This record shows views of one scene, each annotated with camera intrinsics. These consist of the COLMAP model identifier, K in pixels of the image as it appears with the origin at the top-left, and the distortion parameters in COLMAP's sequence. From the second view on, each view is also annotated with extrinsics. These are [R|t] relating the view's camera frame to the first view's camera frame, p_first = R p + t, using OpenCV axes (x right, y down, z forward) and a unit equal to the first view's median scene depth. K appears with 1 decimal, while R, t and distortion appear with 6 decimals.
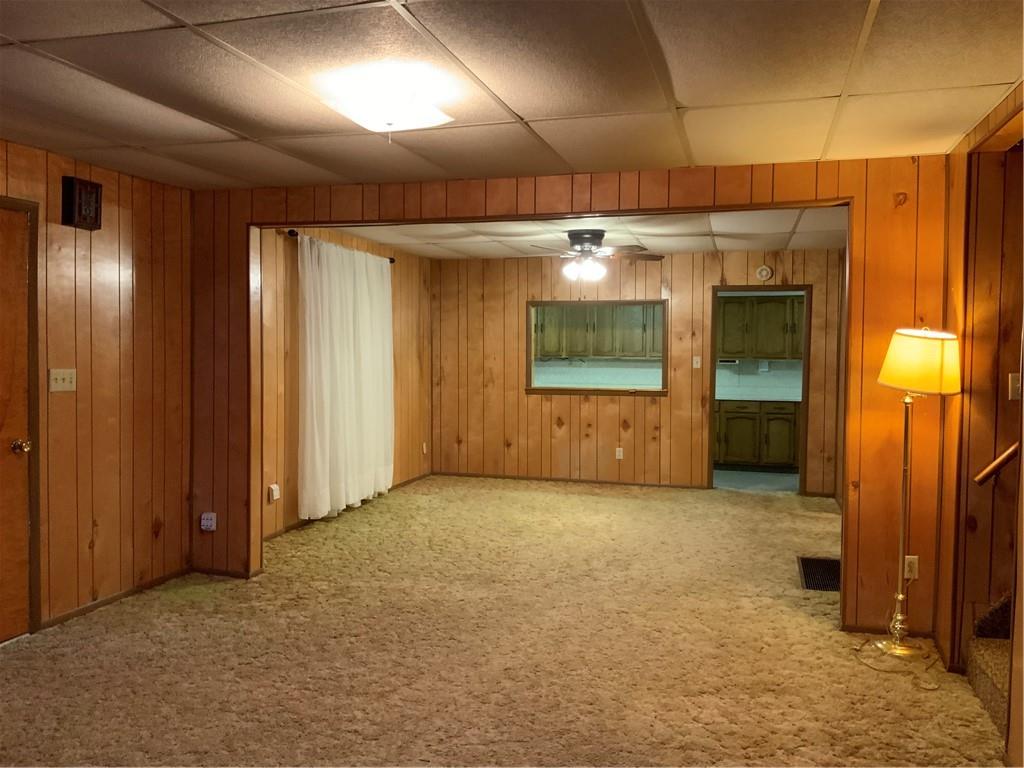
lens RADIAL K [[839.1, 0, 512.0], [0, 839.1, 384.0], [0, 0, 1]] dist [0.110634, -0.218481]
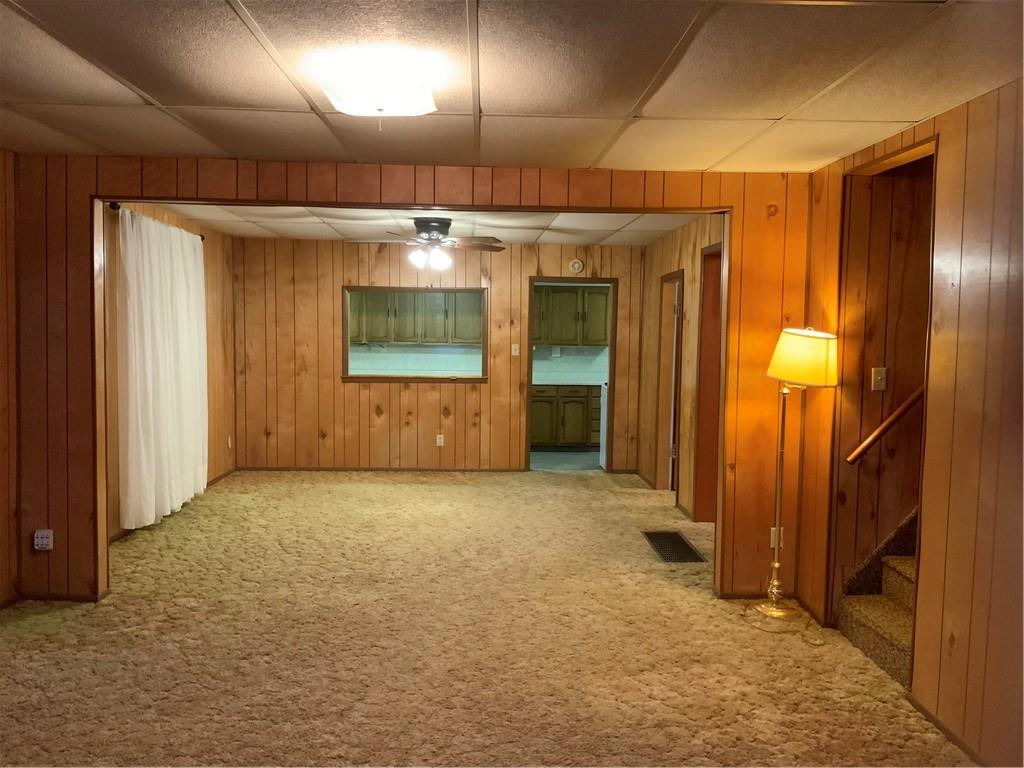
lens RADIAL K [[839.1, 0, 512.0], [0, 839.1, 384.0], [0, 0, 1]] dist [0.110634, -0.218481]
pose [[0.949721, -0.013379, 0.312812, -0.177626], [0.005941, 0.999677, 0.024719, -0.015482], [-0.313042, -0.021617, 0.949493, 0.034928]]
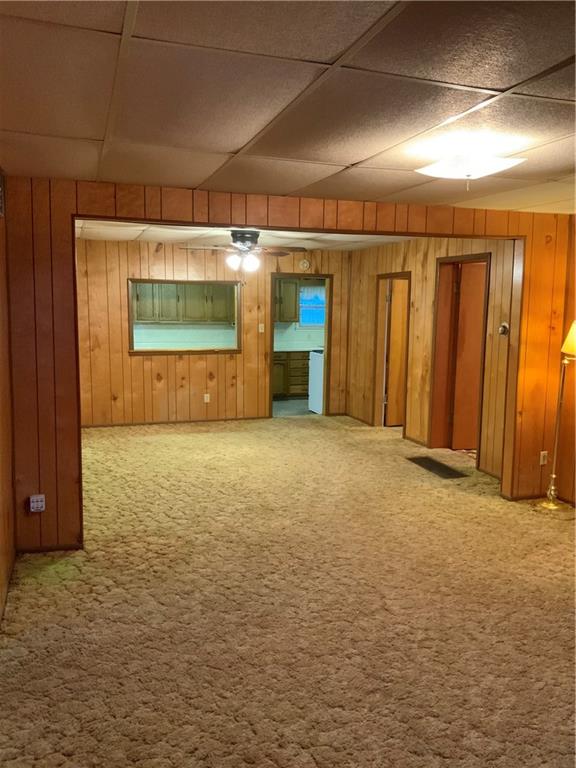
lens RADIAL K [[629.3, 0, 288.0], [0, 629.3, 384.0], [0, 0, 1]] dist [0.110634, -0.218481]
pose [[0.824698, -0.069173, 0.561328, -0.545812], [0.018746, 0.995290, 0.095110, -0.052804], [-0.565263, -0.067914, 0.822110, 0.201455]]
